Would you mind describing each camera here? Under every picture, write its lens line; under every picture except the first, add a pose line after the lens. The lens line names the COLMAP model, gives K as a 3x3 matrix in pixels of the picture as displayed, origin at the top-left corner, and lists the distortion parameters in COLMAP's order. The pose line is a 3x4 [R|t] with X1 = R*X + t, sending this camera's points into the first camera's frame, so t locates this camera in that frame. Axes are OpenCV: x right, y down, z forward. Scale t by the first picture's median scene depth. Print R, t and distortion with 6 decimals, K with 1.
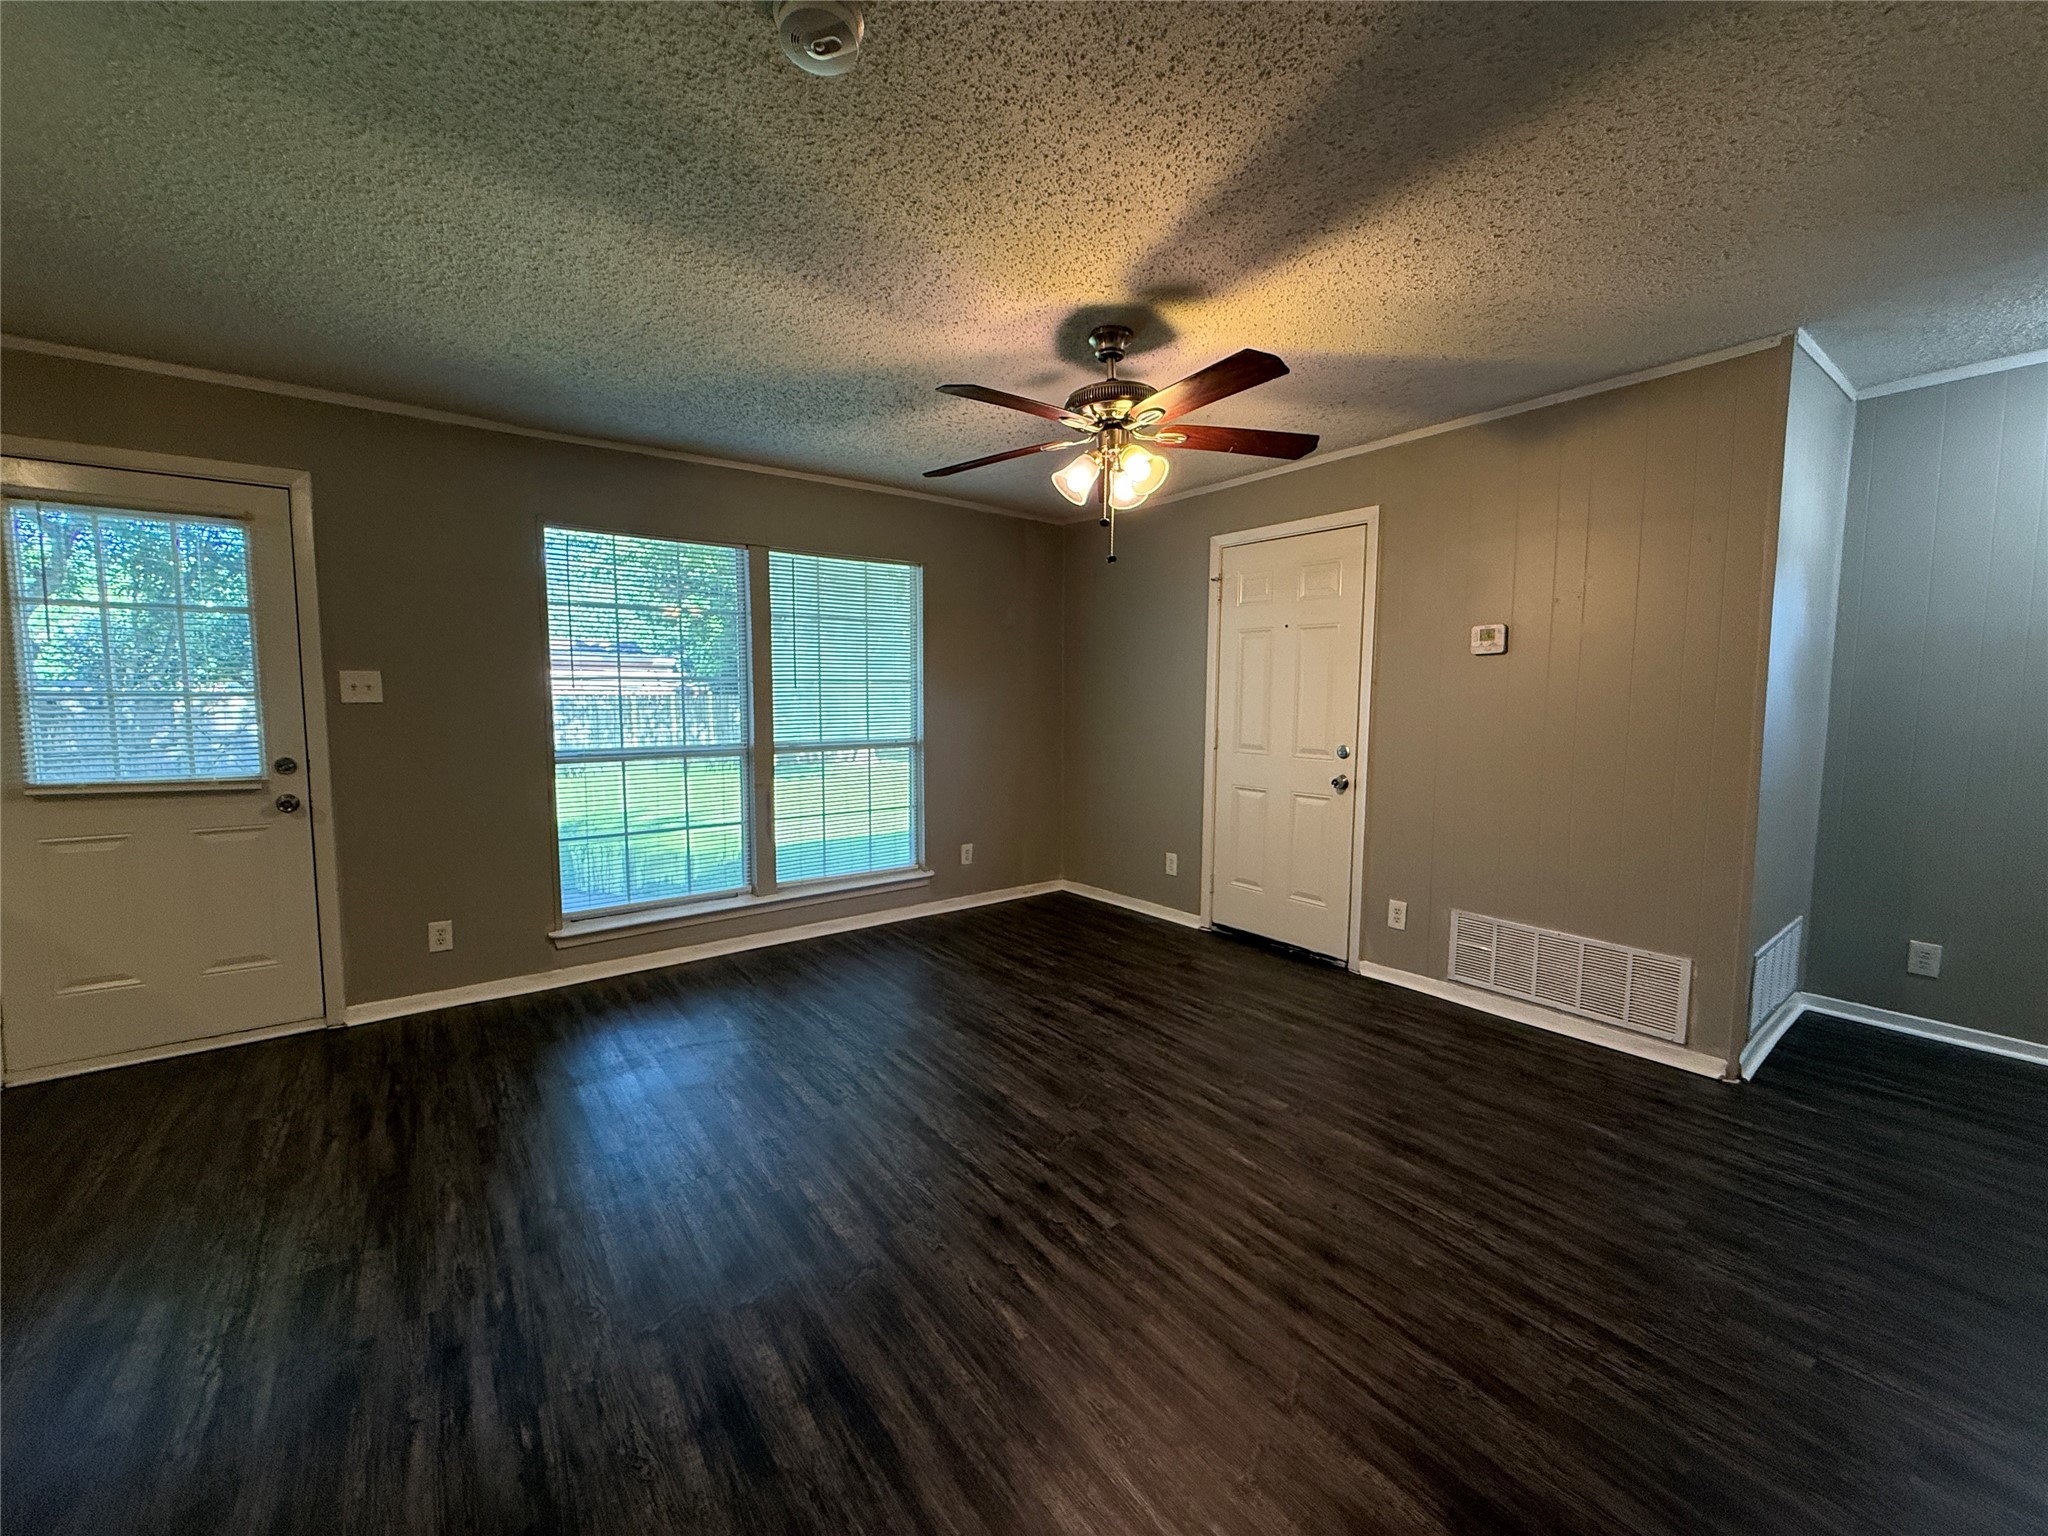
lens RADIAL K [[817.1, 0, 1021.5], [0, 817.1, 763.5], [0, 0, 1]] dist [-0.000249, 0.000163]
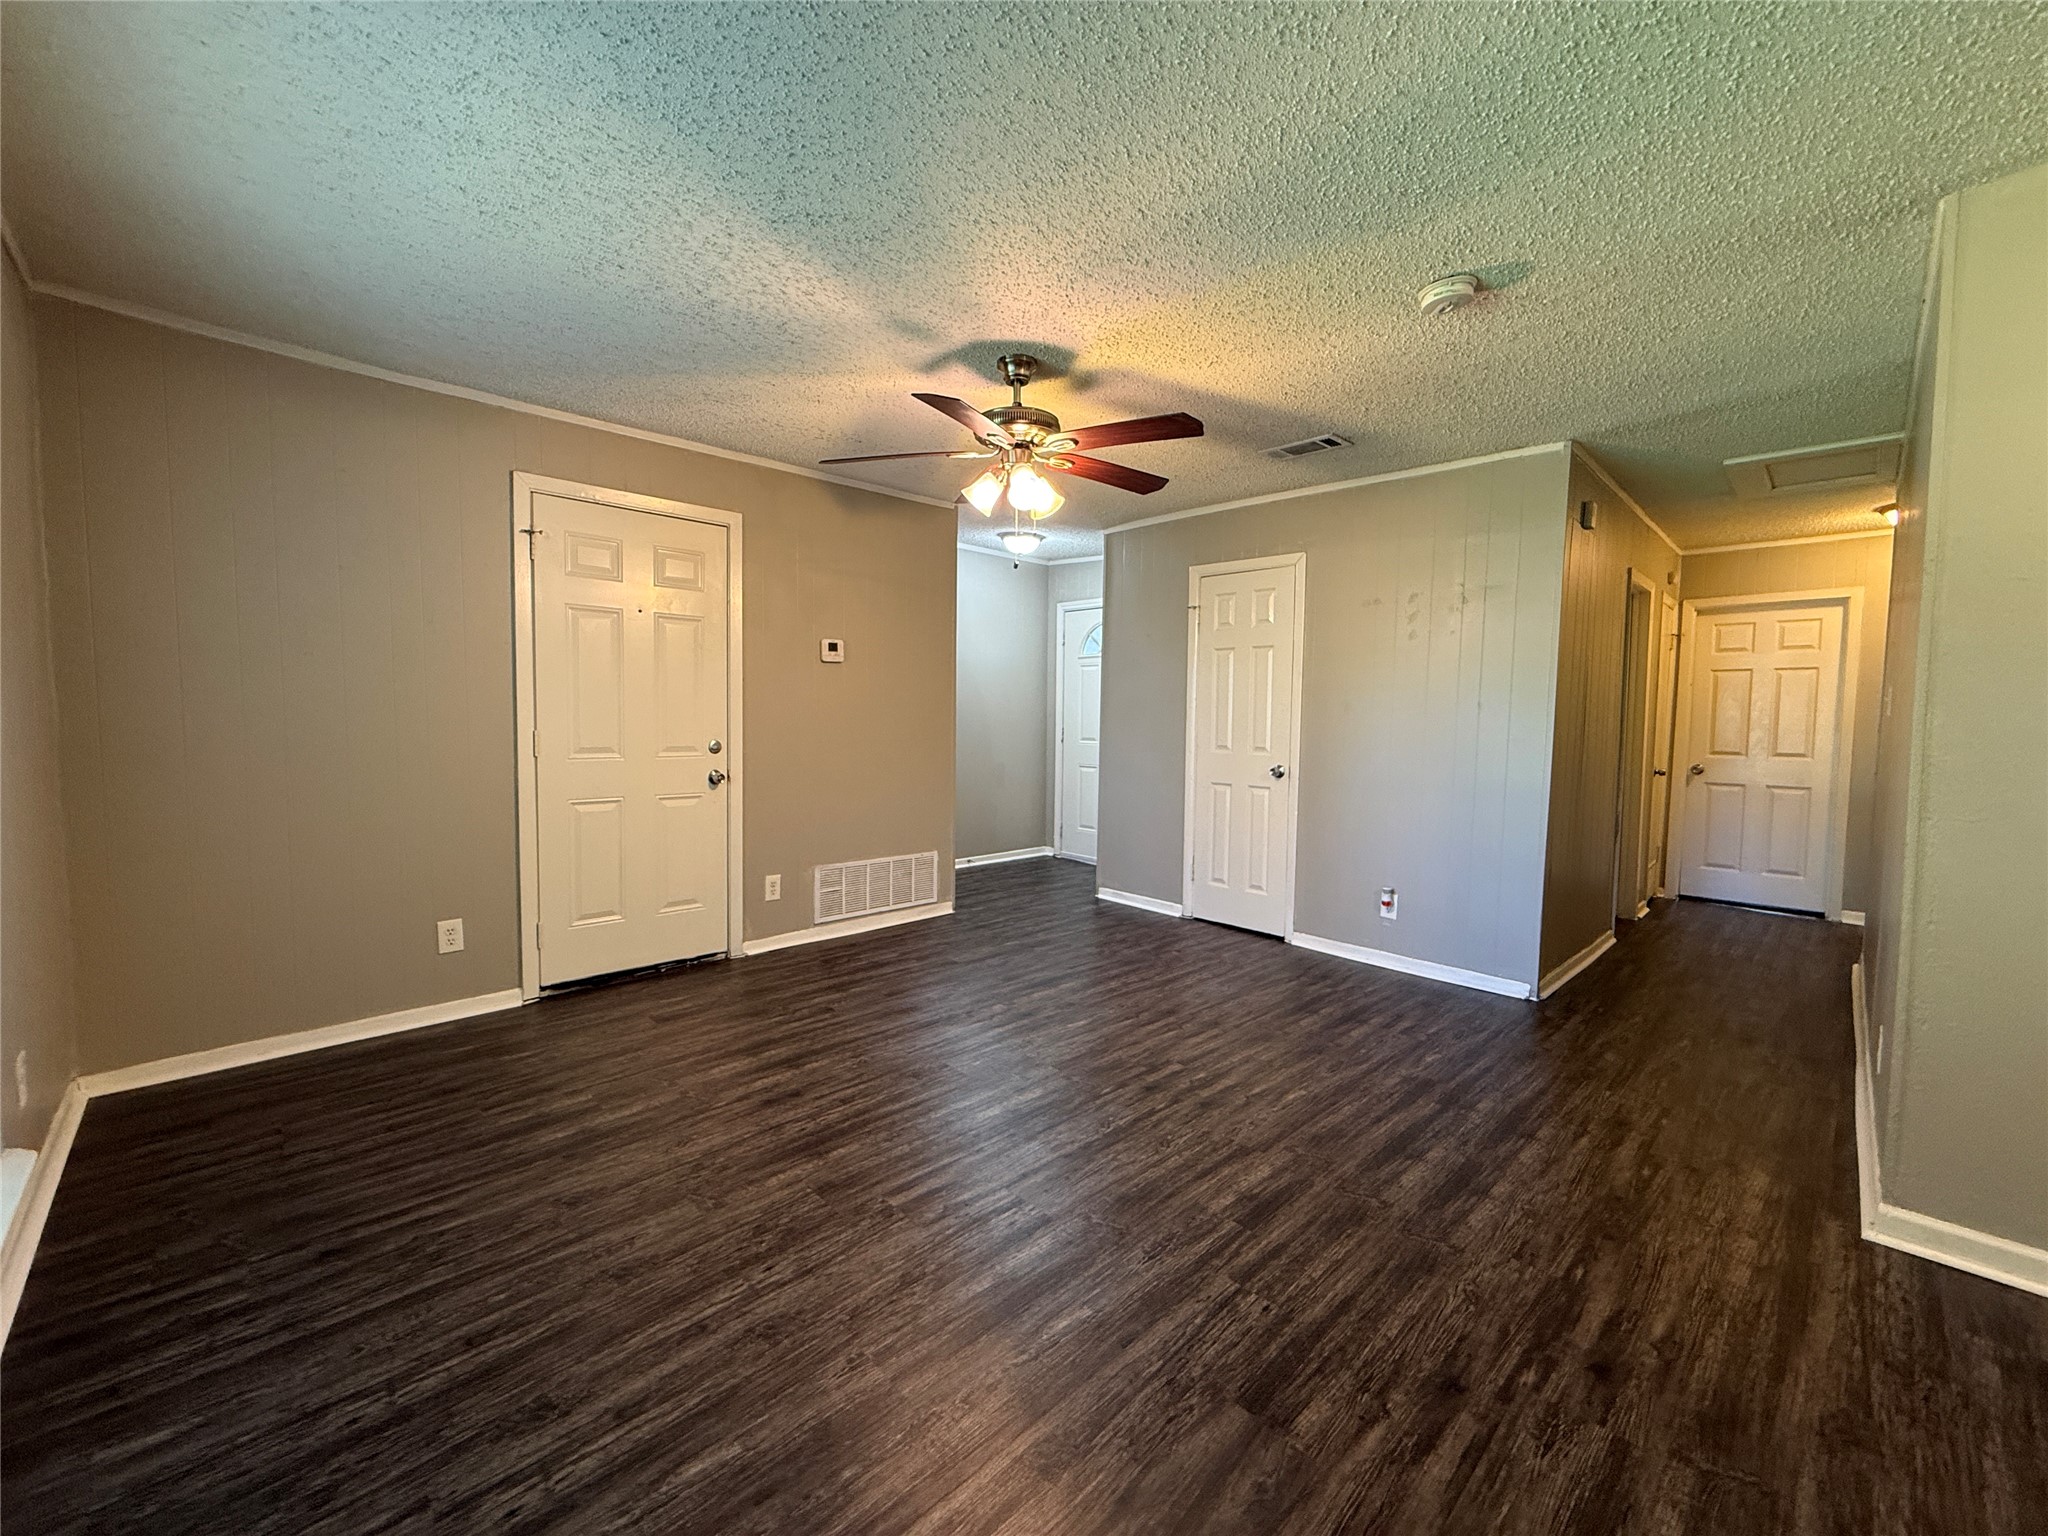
lens RADIAL K [[817.1, 0, 1021.5], [0, 817.1, 763.5], [0, 0, 1]] dist [-0.000249, 0.000163]
pose [[-0.118968, -0.066517, 0.990668, -0.810054], [0.070398, 0.994677, 0.075241, -0.053848], [-0.990399, 0.078693, -0.113652, 0.921472]]
